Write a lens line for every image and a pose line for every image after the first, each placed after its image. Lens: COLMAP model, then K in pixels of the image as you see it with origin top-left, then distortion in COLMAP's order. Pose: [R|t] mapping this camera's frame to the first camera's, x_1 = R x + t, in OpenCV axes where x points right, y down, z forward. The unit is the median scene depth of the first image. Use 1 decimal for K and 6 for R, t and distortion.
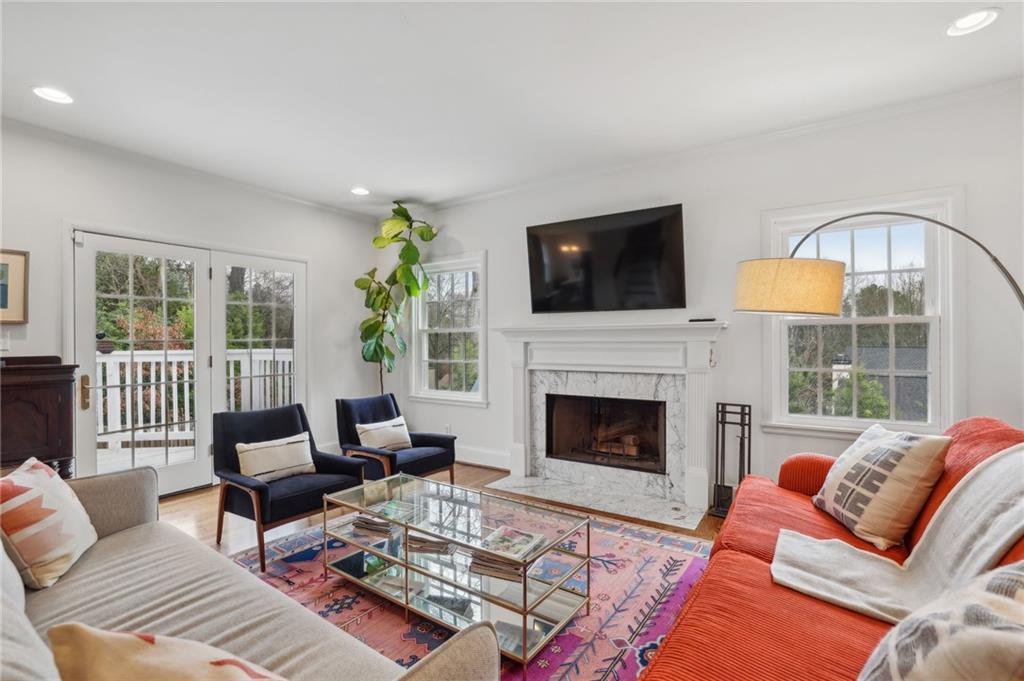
lens RADIAL K [[478.5, 0, 492.2], [0, 478.5, 341.6], [0, 0, 1]] dist [-0.000305, 0.000453]
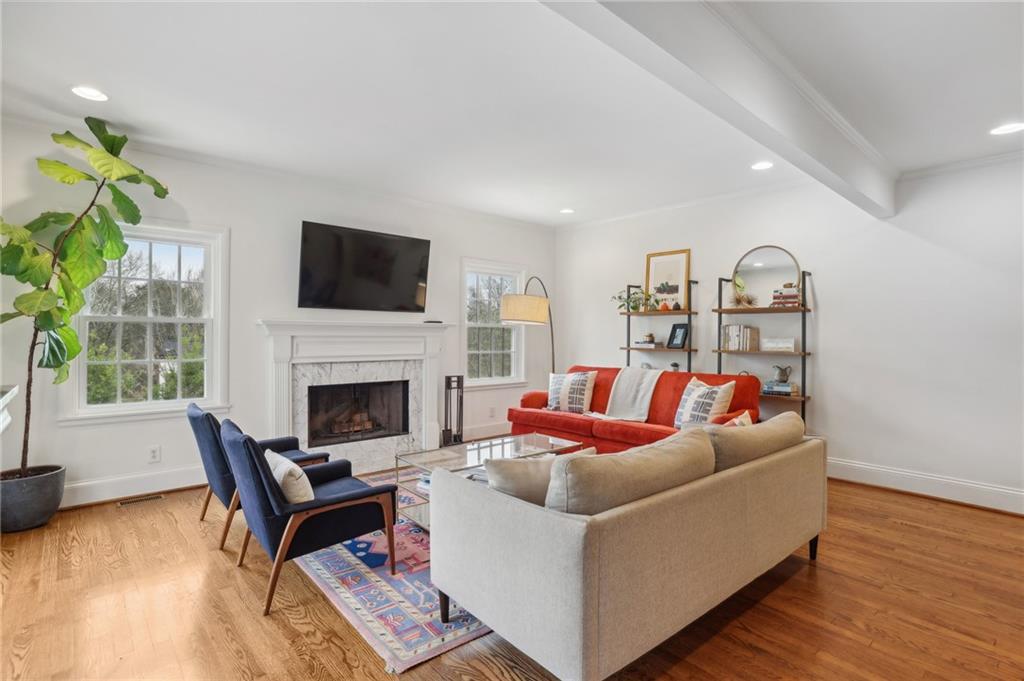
lens RADIAL K [[496.7, 0, 517.7], [0, 496.7, 341.0], [0, 0, 1]] dist [-0.004108, -0.000412]
pose [[0.236691, -0.002291, 0.971582, -0.825494], [-0.003627, 0.999988, 0.003241, 0.006879], [-0.971578, -0.004291, 0.236680, 0.316490]]
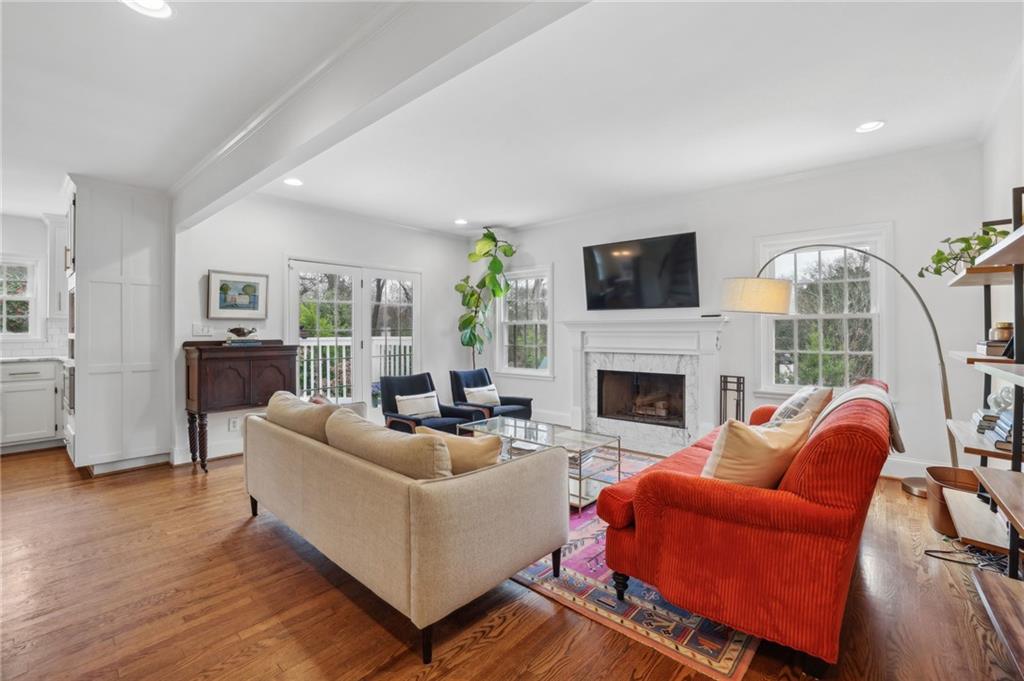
lens RADIAL K [[444.8, 0, 508.1], [0, 444.8, 333.2], [0, 0, 1]] dist [-0.000783, 0.000150]
pose [[0.994979, 0.001890, -0.100069, -0.013568], [-0.001557, 0.999993, 0.003405, 0.001342], [0.100074, -0.003232, 0.994975, -0.279934]]
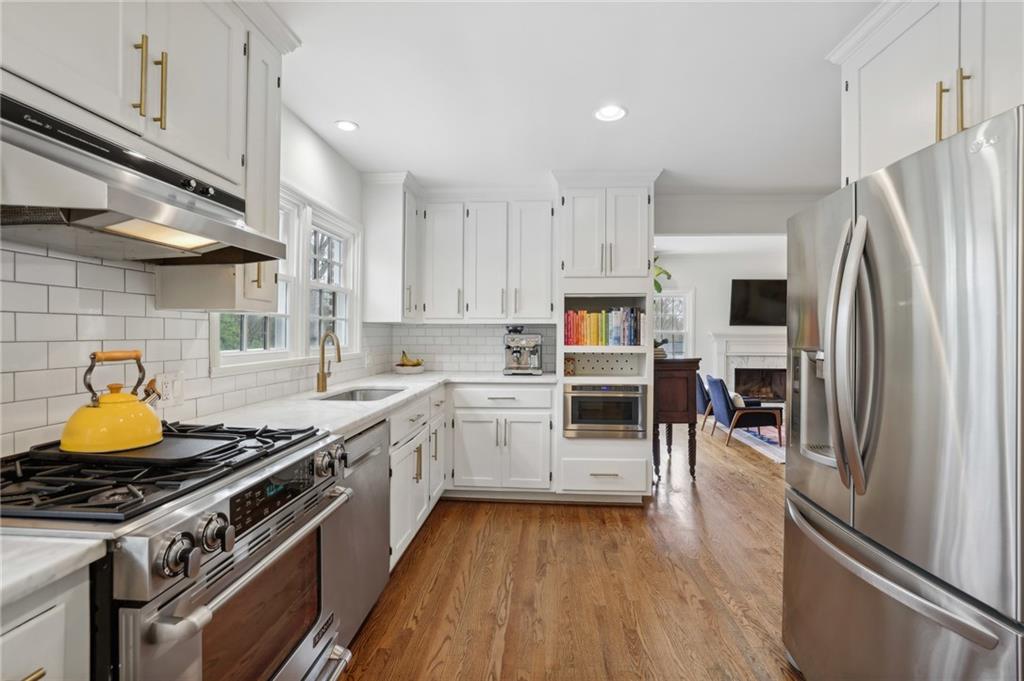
lens RADIAL K [[478.5, 0, 508.3], [0, 478.5, 335.0], [0, 0, 1]] dist [-0.000305, 0.000453]
pose [[0.864196, 0.004473, 0.503136, -1.624282], [-0.005660, 0.999984, 0.000831, -0.018736], [-0.503124, -0.003565, 0.864207, -0.178215]]
